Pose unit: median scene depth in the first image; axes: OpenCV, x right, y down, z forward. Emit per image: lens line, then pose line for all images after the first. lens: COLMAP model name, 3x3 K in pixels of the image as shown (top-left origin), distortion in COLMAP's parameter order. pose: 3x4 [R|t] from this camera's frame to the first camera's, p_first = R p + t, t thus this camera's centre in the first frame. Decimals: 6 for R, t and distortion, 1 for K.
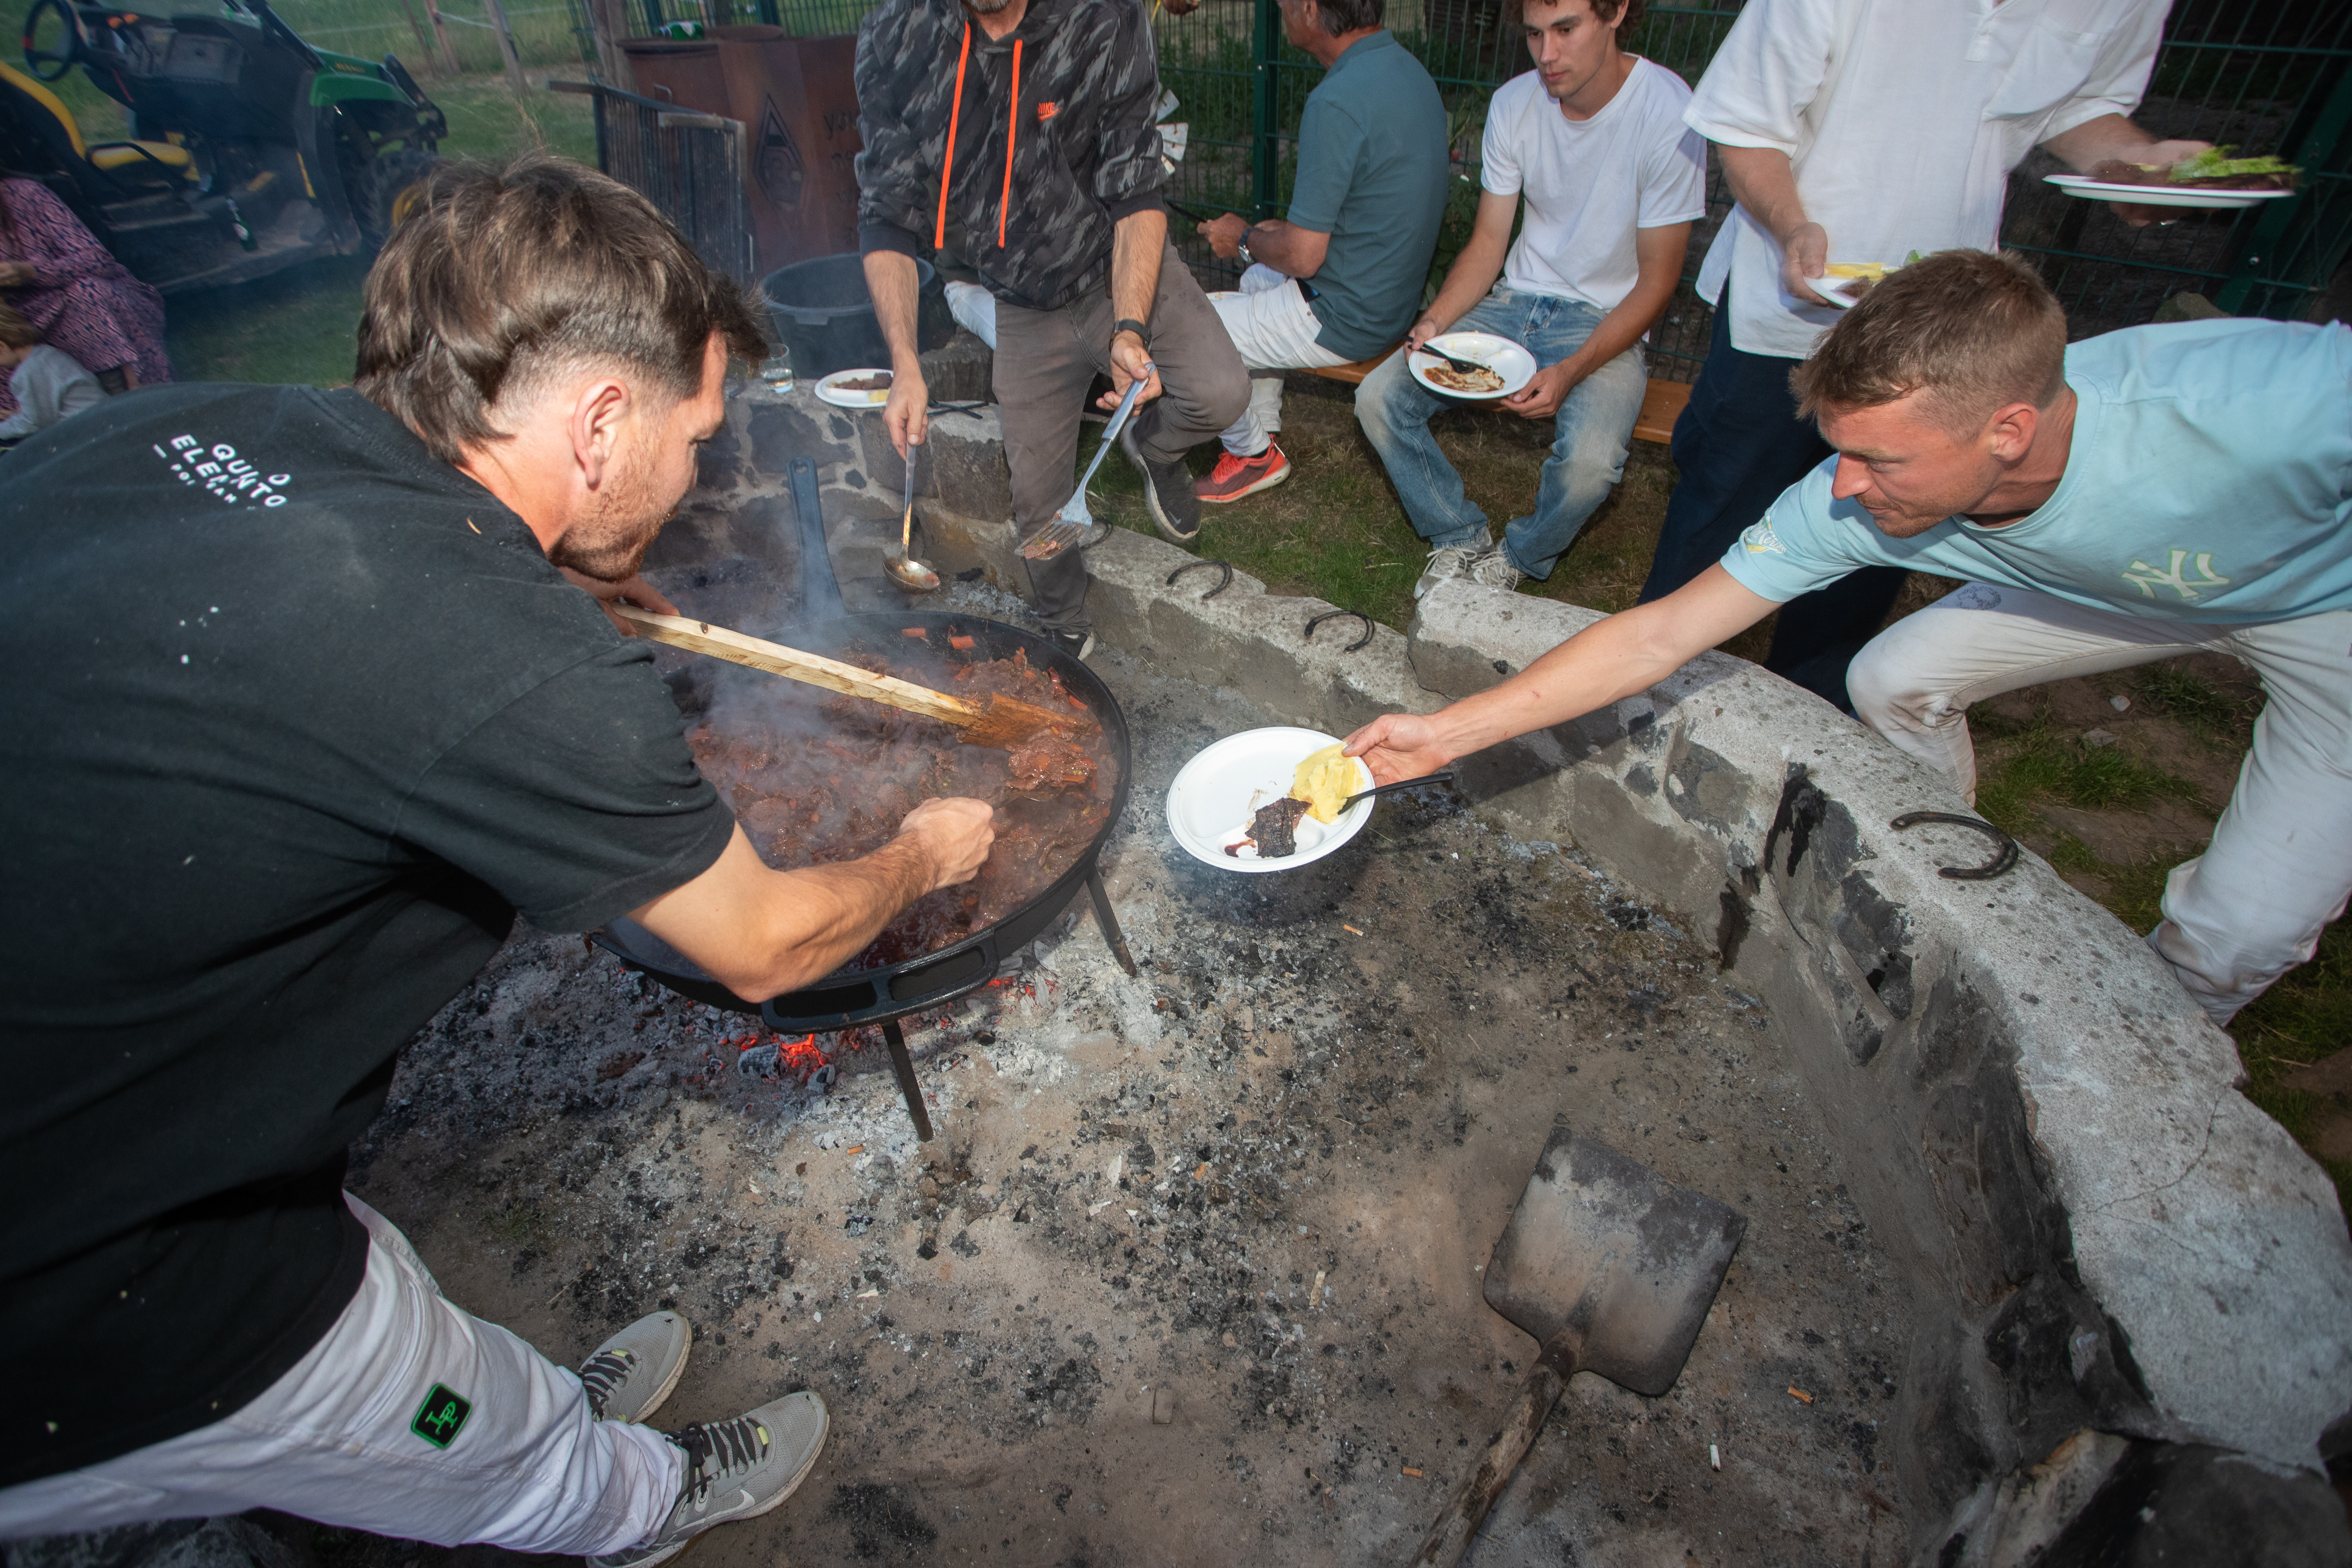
lens RADIAL K [[1124.0, 0, 1172.6], [0, 1124.0, 789.8], [0, 0, 1]] dist [-0.070540, 0.022677]
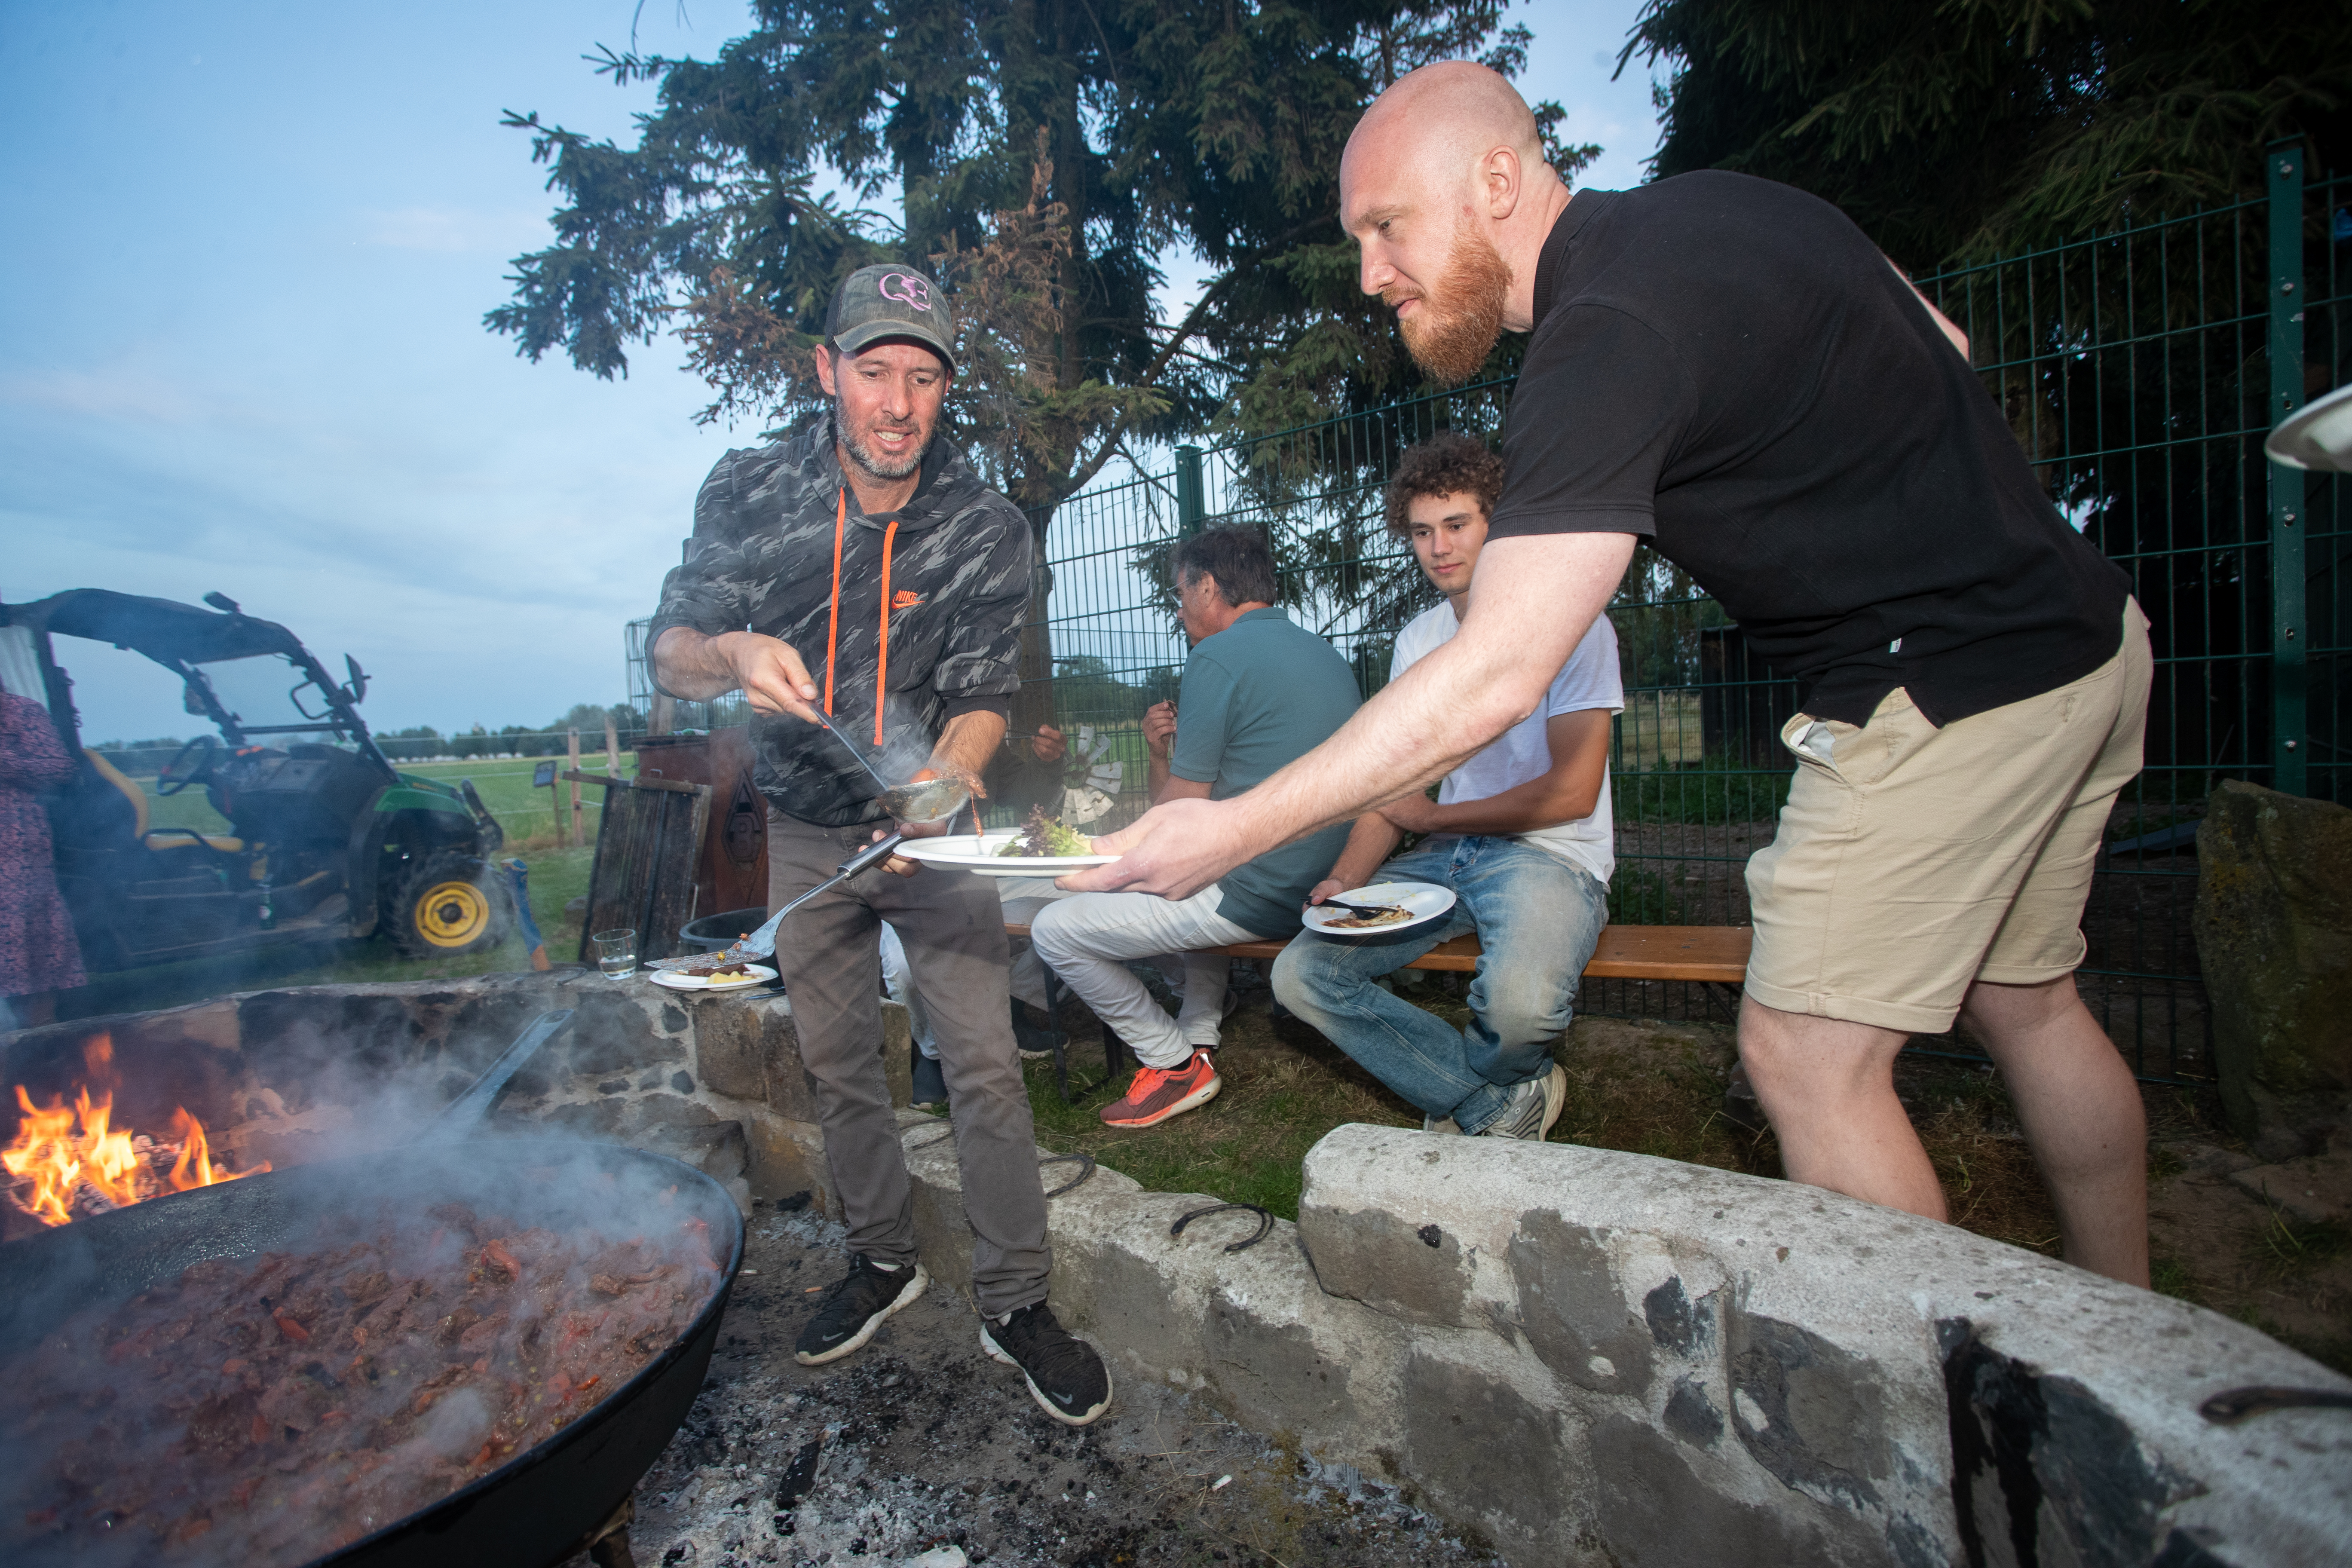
lens RADIAL K [[1124.0, 0, 1172.6], [0, 1124.0, 789.8], [0, 0, 1]] dist [-0.070540, 0.022677]
pose [[0.998376, -0.027529, -0.049884, 0.180585], [-0.009023, 0.788093, -0.615490, 0.076457], [0.056257, 0.614941, 0.786564, 0.330273]]
